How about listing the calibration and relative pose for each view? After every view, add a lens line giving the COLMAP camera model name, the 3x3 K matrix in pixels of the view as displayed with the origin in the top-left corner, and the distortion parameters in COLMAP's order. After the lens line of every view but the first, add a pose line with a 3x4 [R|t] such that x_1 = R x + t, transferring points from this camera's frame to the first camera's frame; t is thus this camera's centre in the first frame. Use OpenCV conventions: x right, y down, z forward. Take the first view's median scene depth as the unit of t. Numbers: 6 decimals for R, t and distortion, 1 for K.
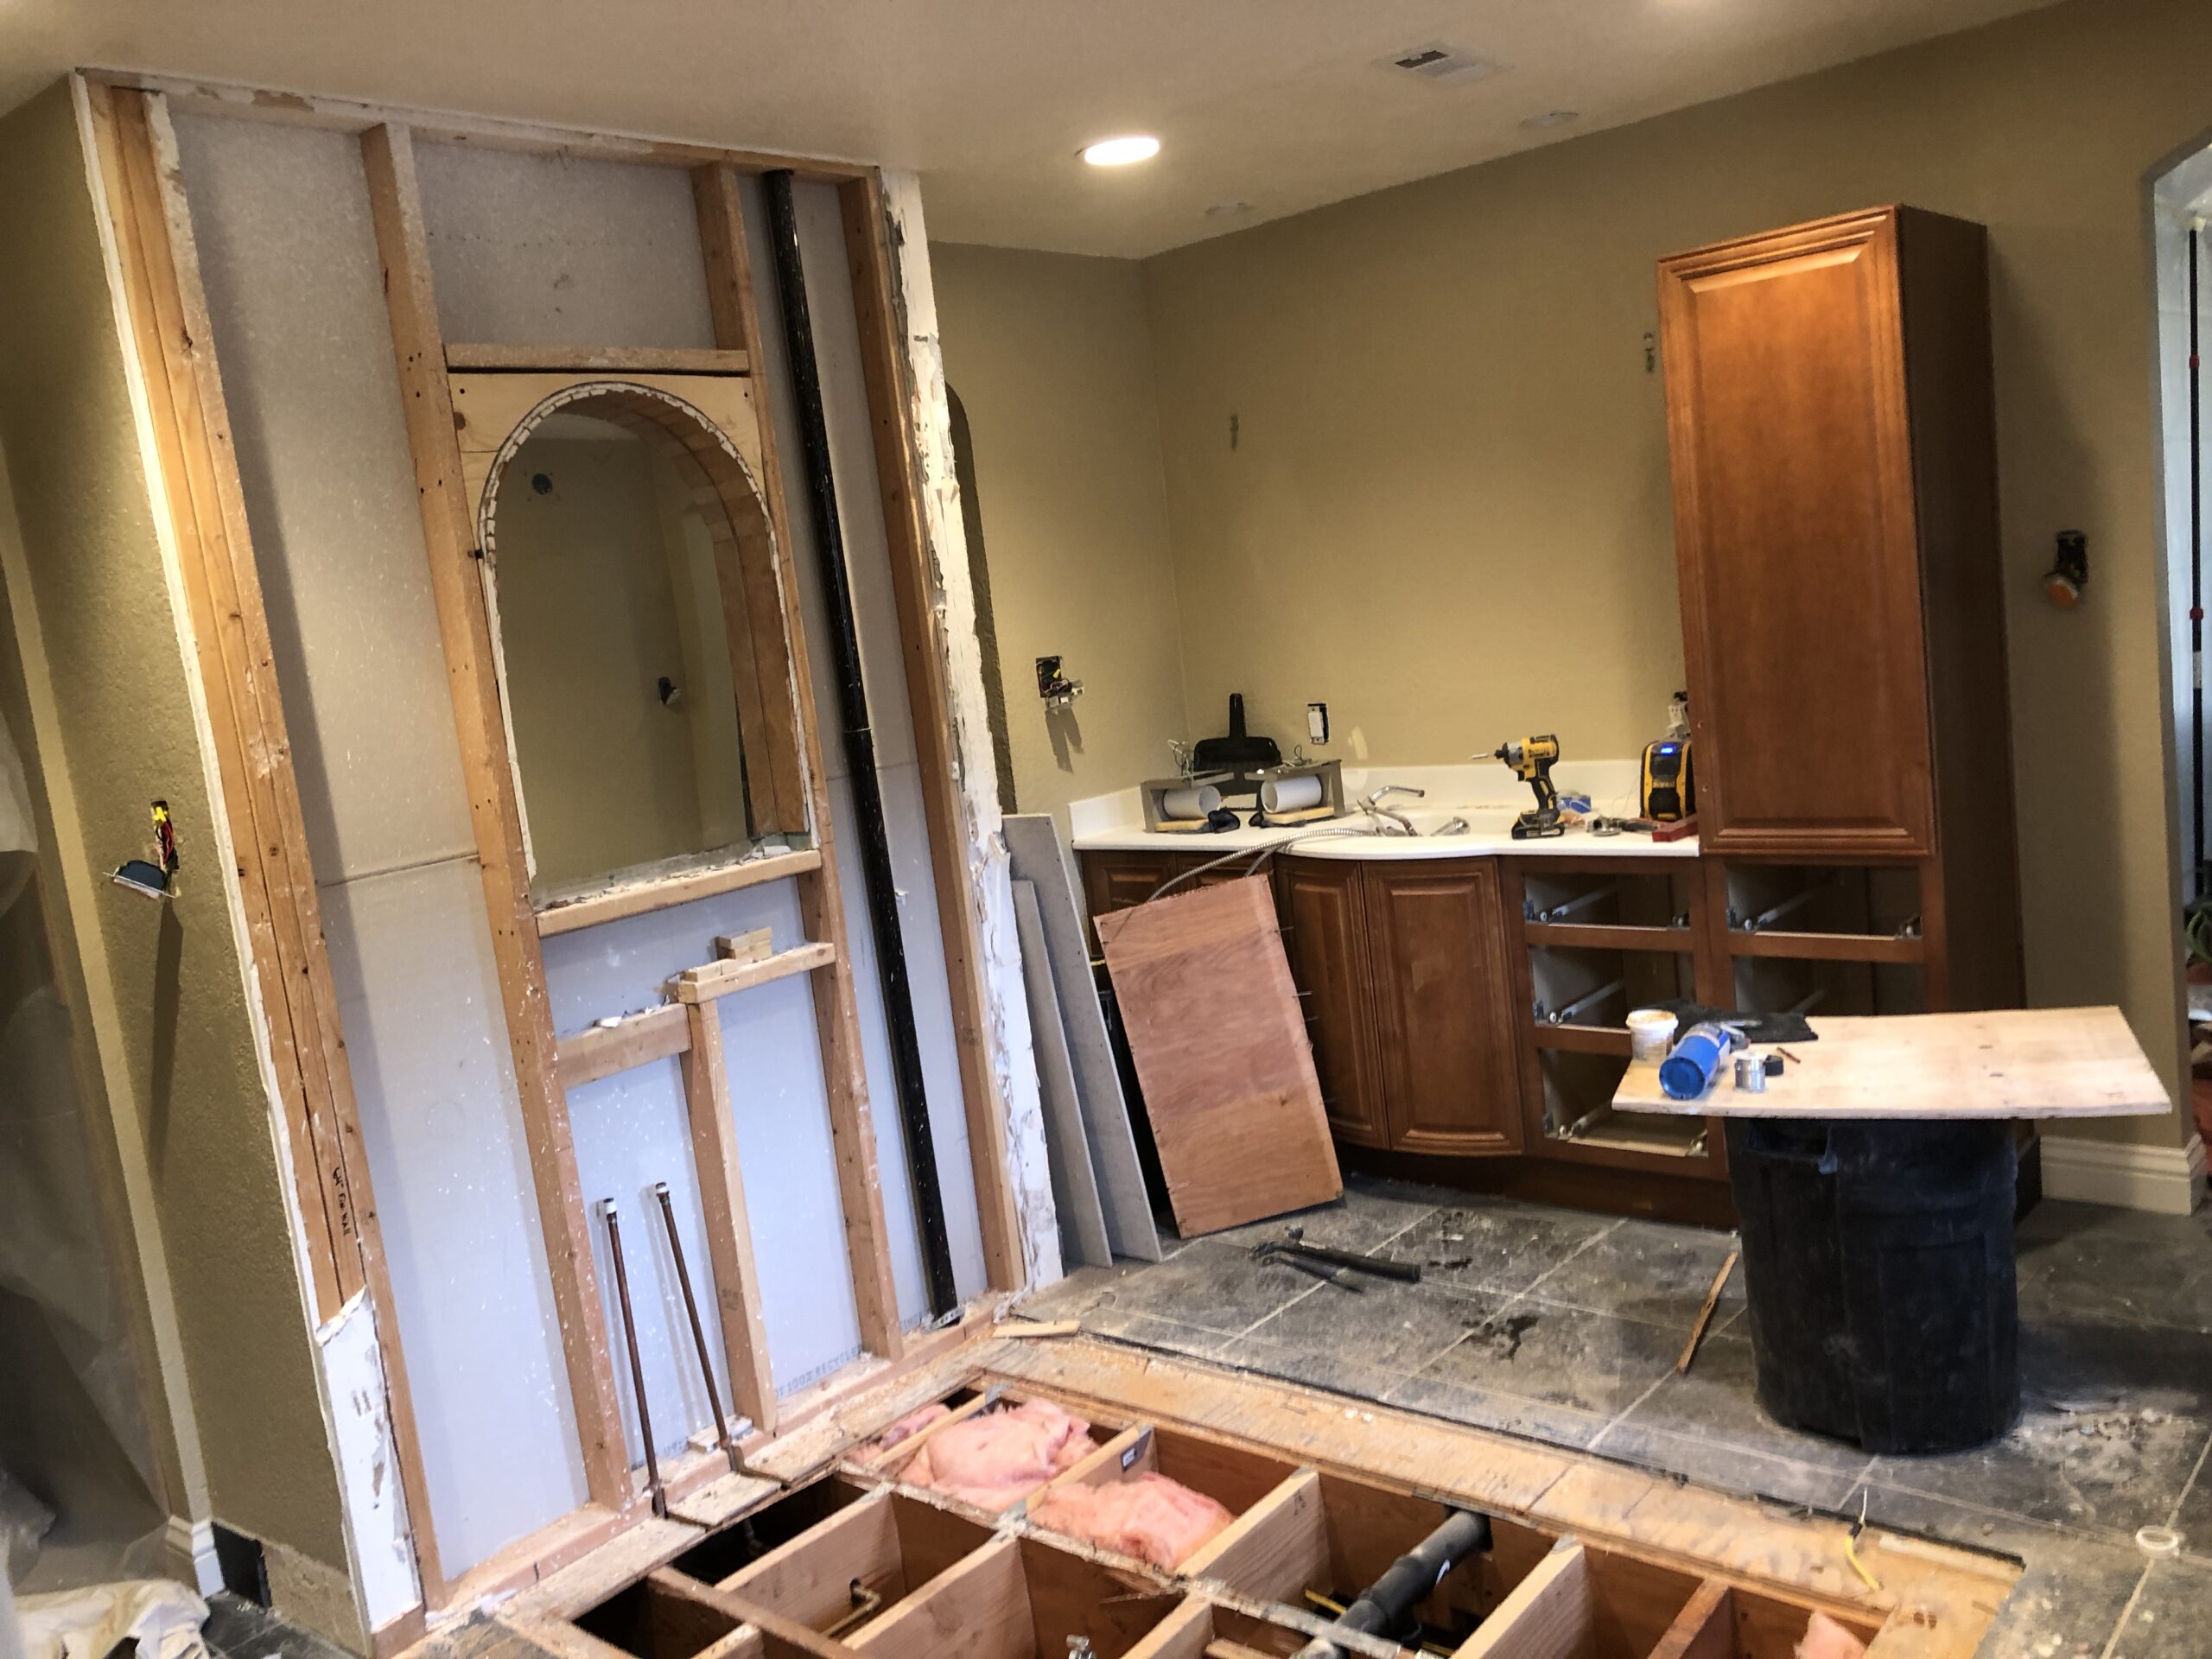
lens RADIAL K [[1834.1, 0, 1101.1], [0, 1834.1, 768.4], [0, 0, 1]] dist [0.012132, -0.019349]
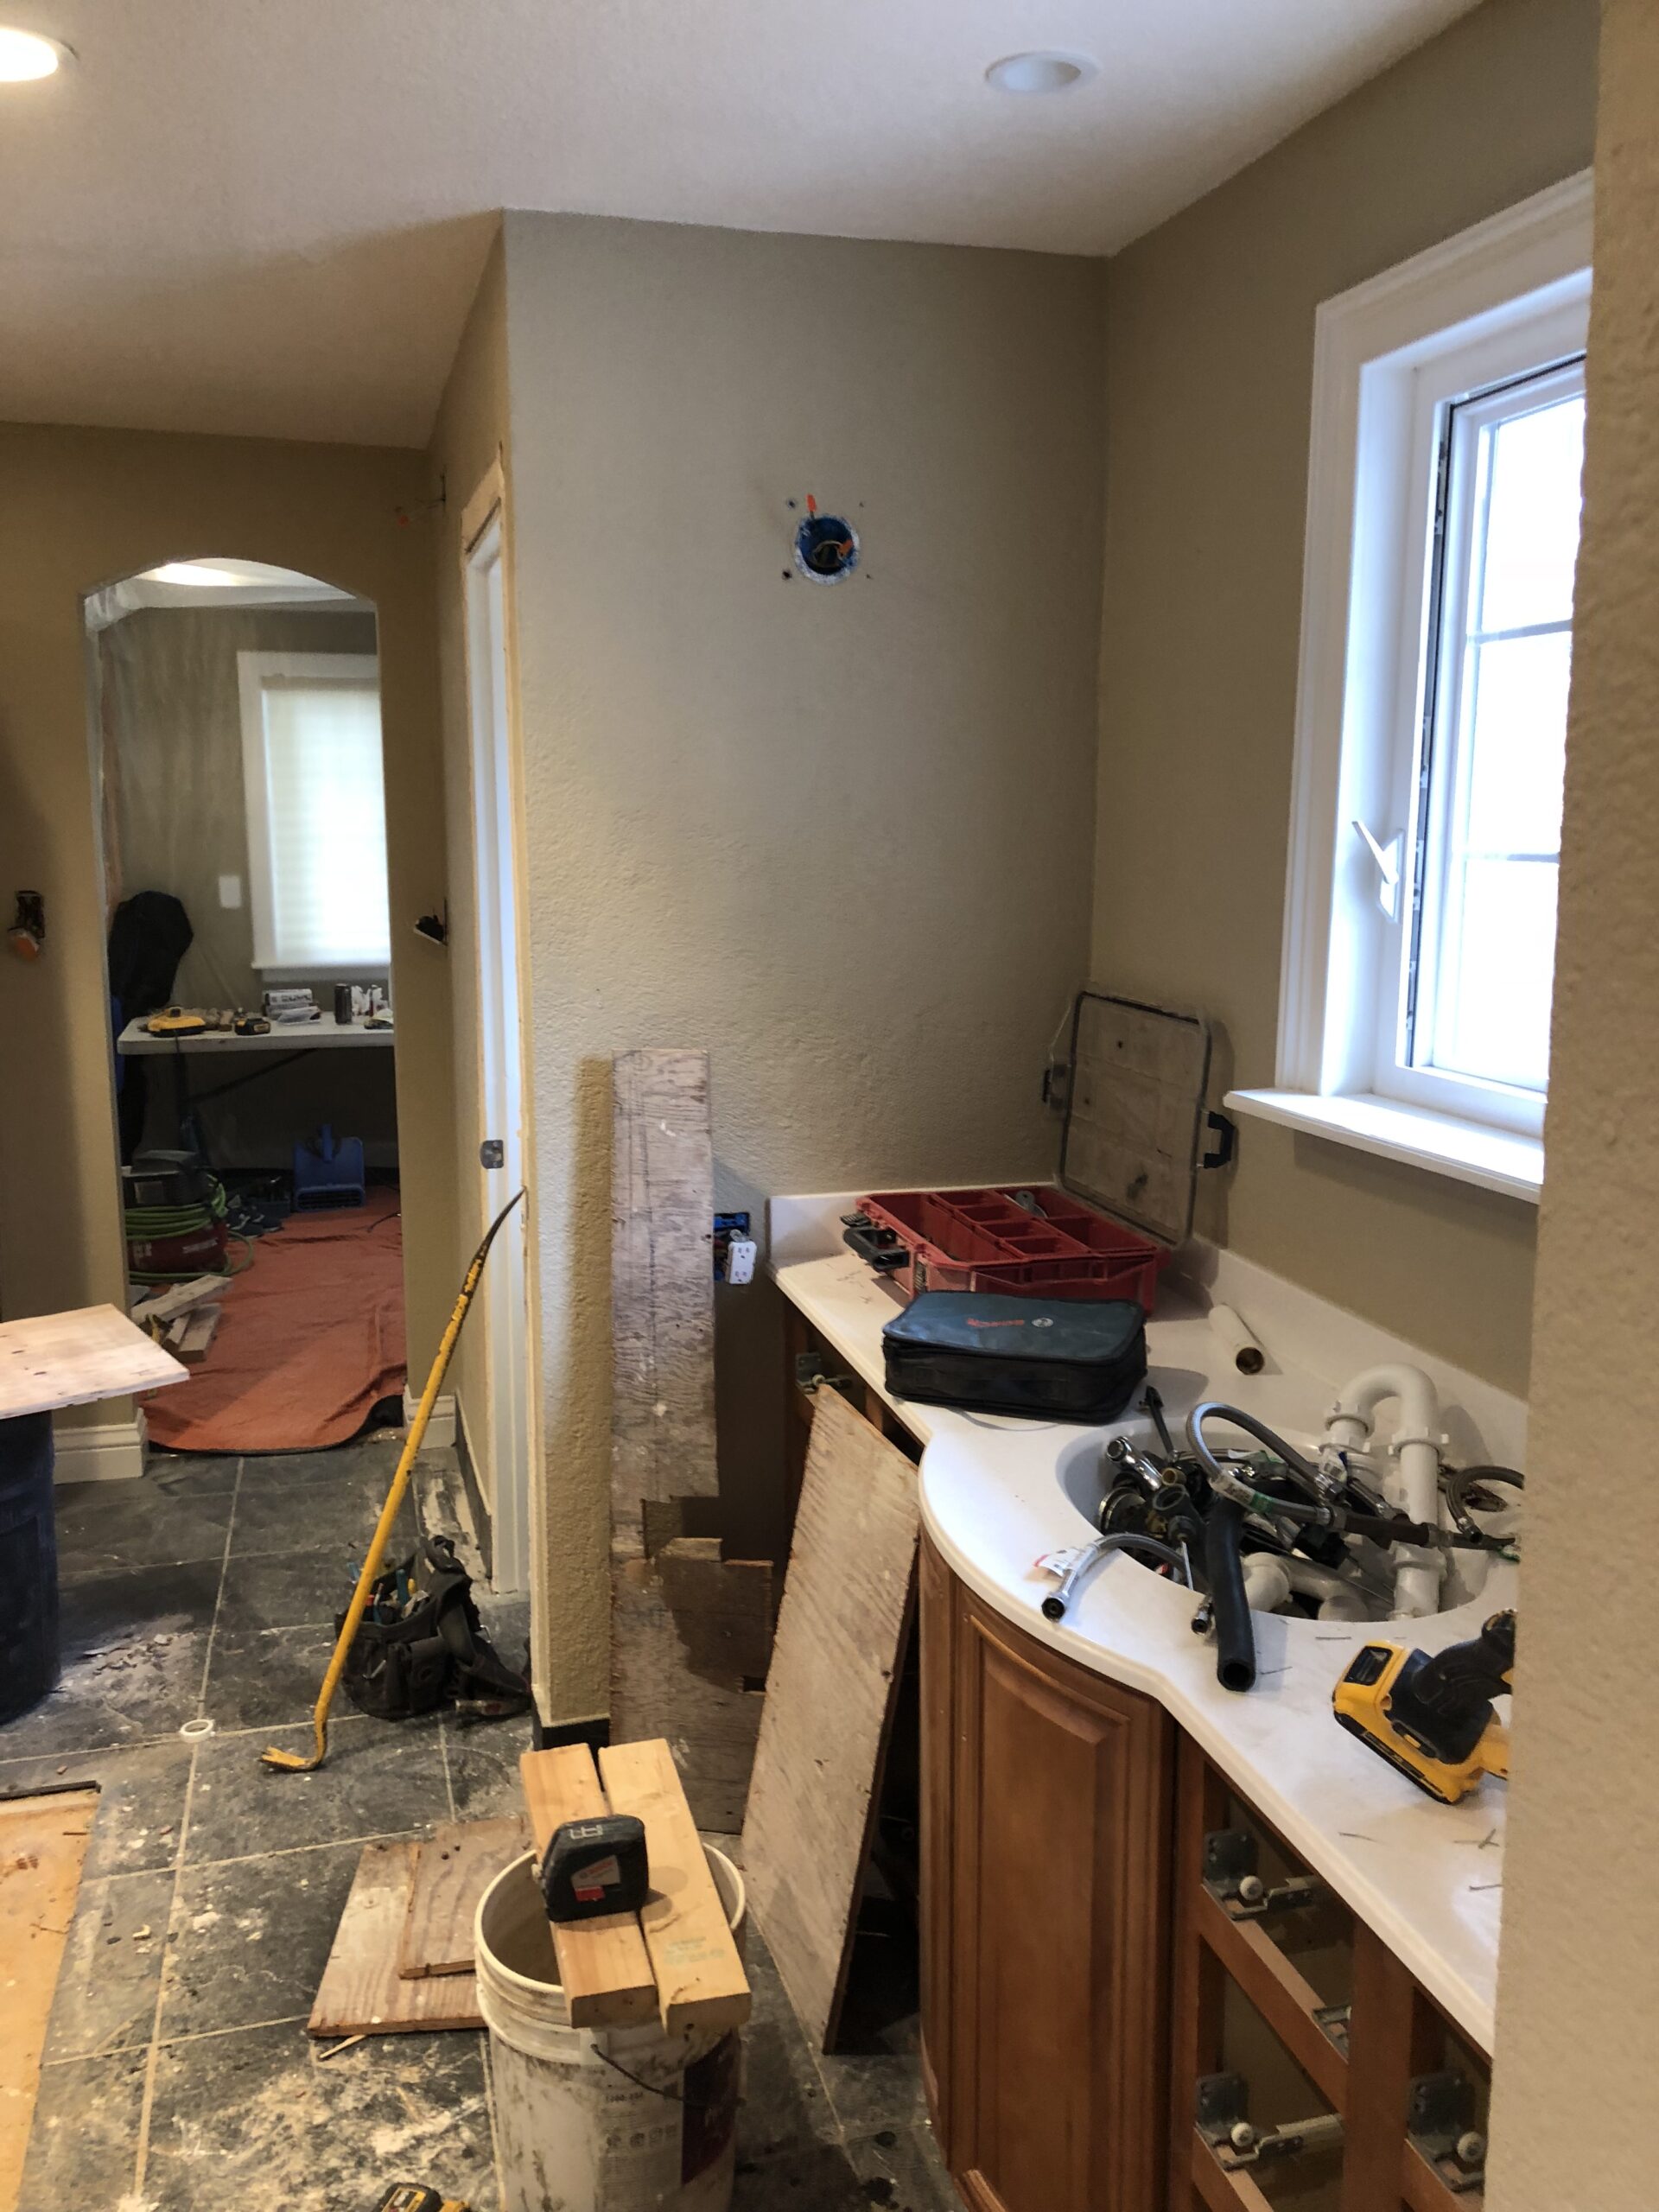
lens RADIAL K [[1834.1, 0, 826.4], [0, 1834.1, 1078.1], [0, 0, 1]] dist [0.012132, -0.019349]
pose [[0.547648, -0.013542, 0.836599, -0.191245], [0.025301, 0.999680, -0.000380, -0.002029], [-0.836326, 0.021376, 0.547815, -0.027567]]
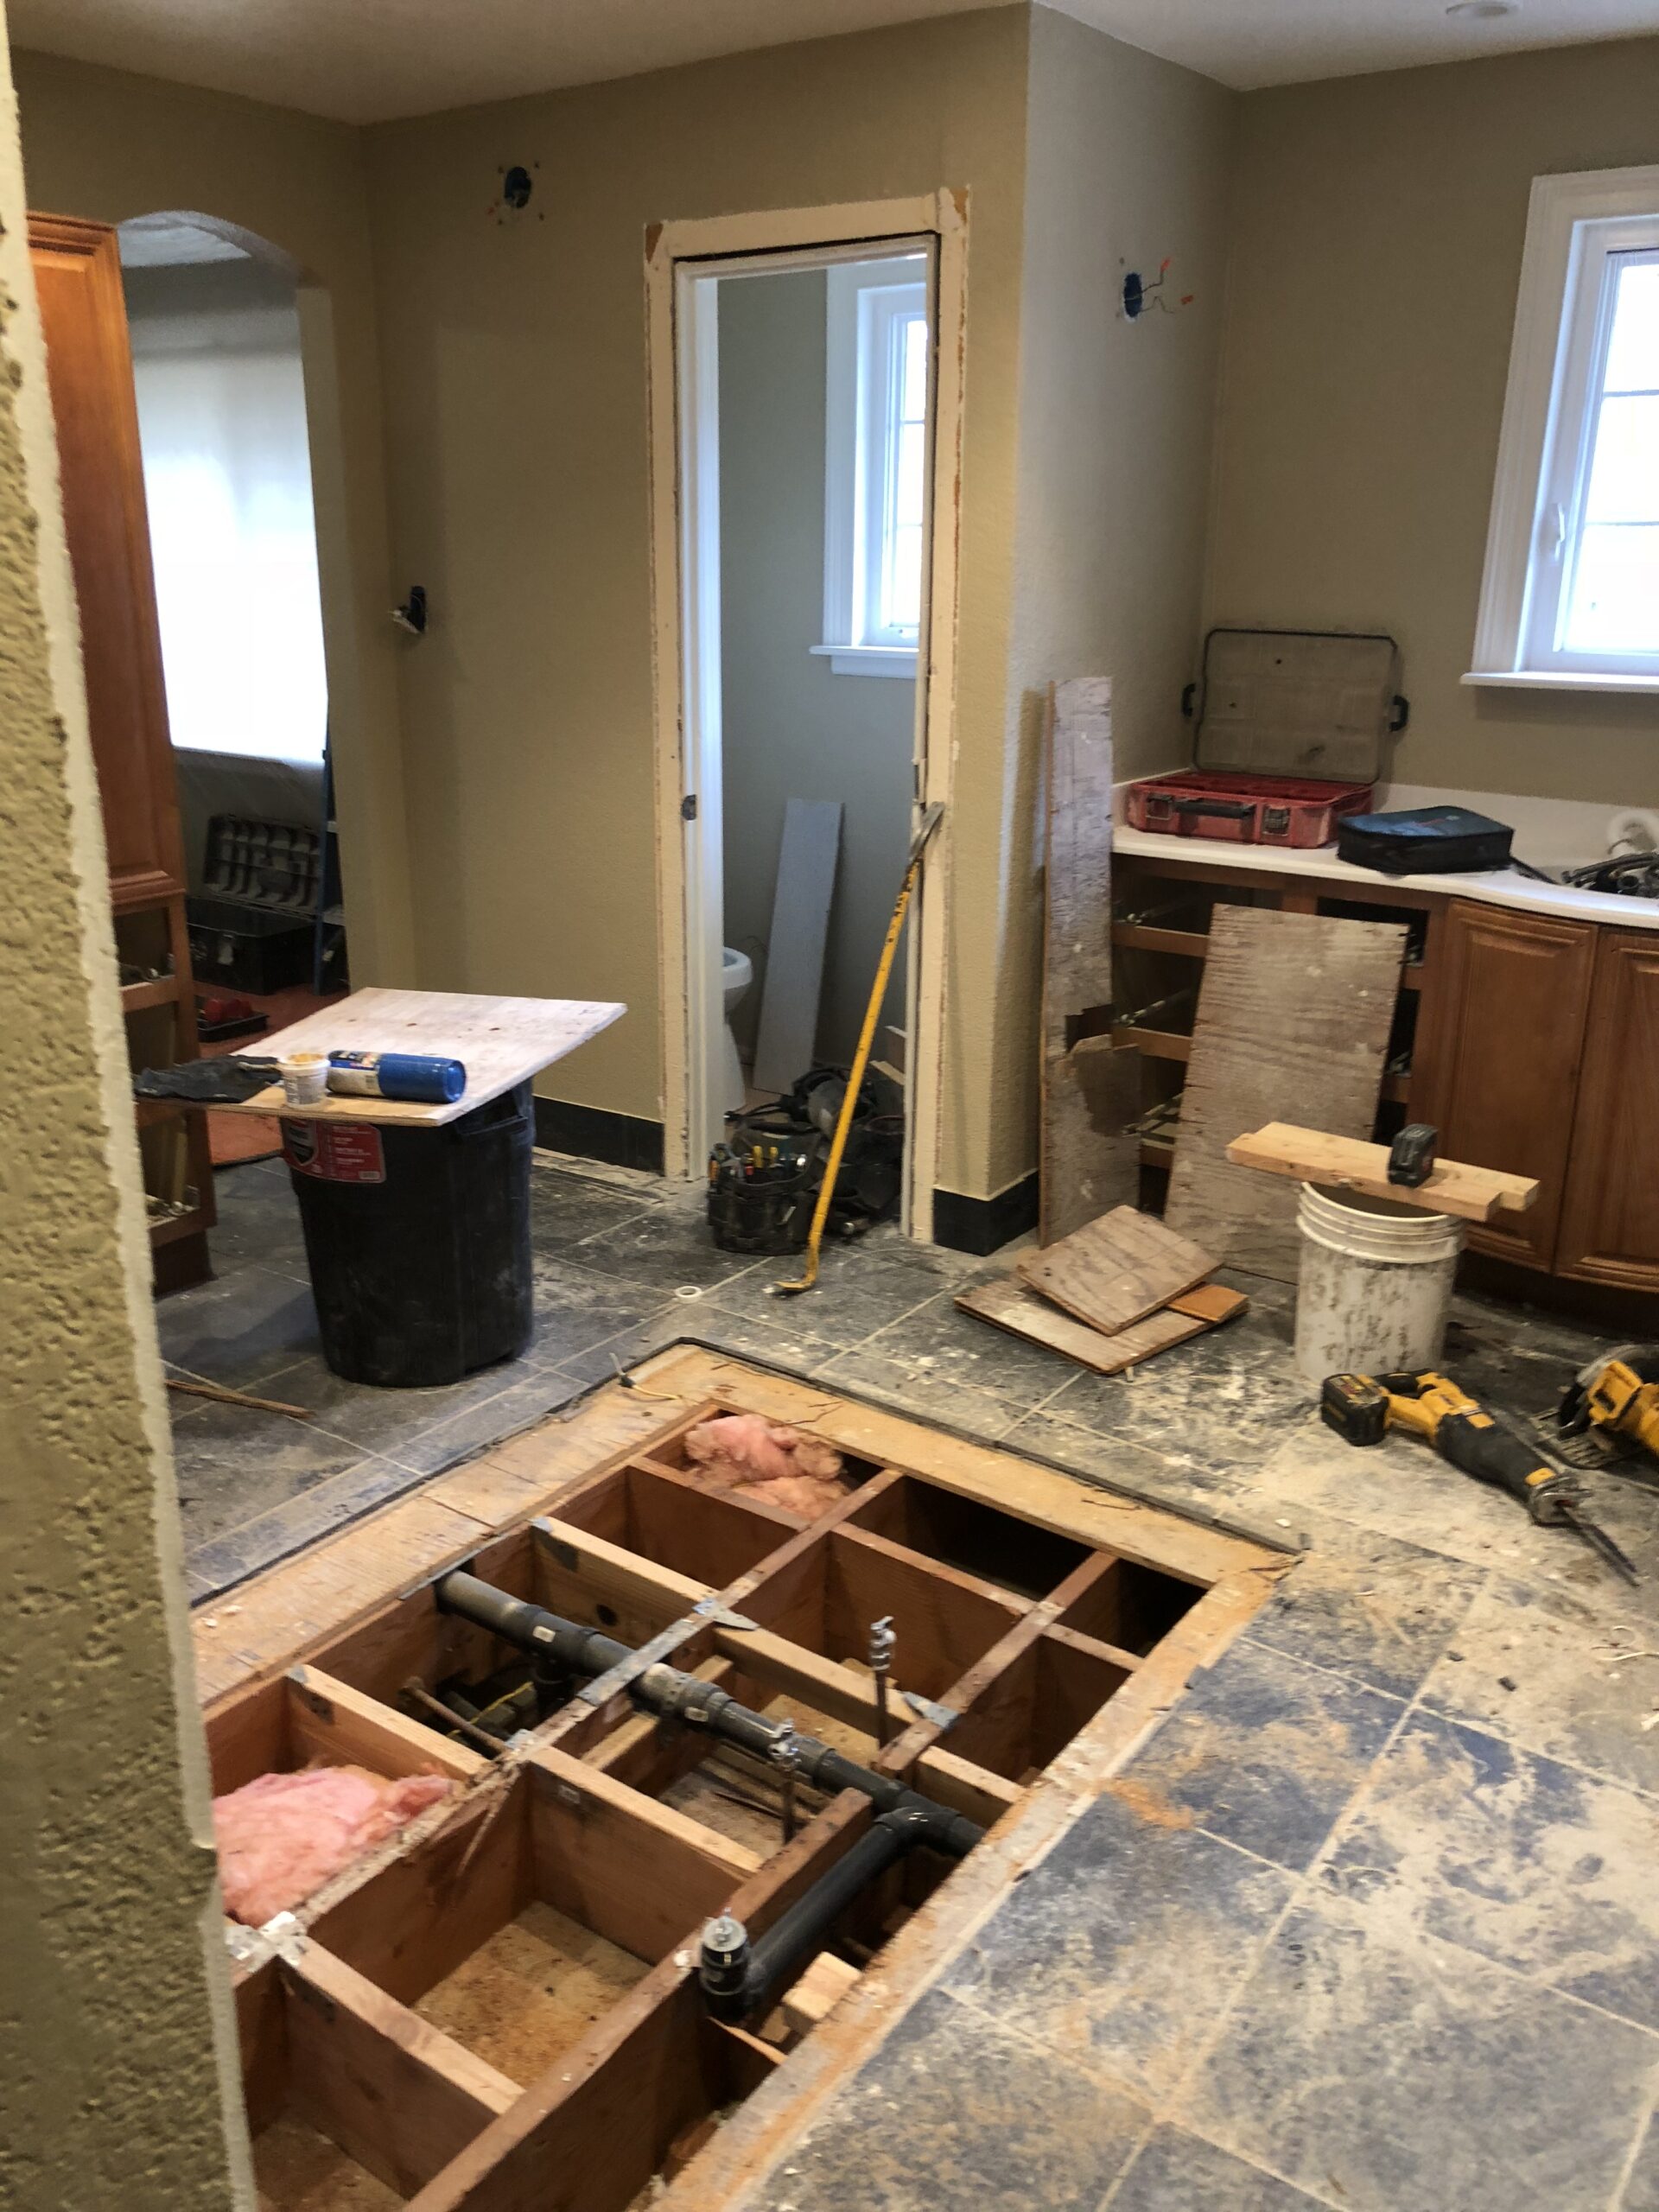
lens RADIAL K [[1771.9, 0, 829.5], [0, 1771.9, 1106.0], [0, 0, 1]] dist [0.003308, -0.005957]
pose [[-0.091352, -0.199065, 0.975719, -0.705367], [0.108628, 0.971977, 0.208472, -0.007406], [-0.989876, 0.125035, -0.067168, 0.864656]]
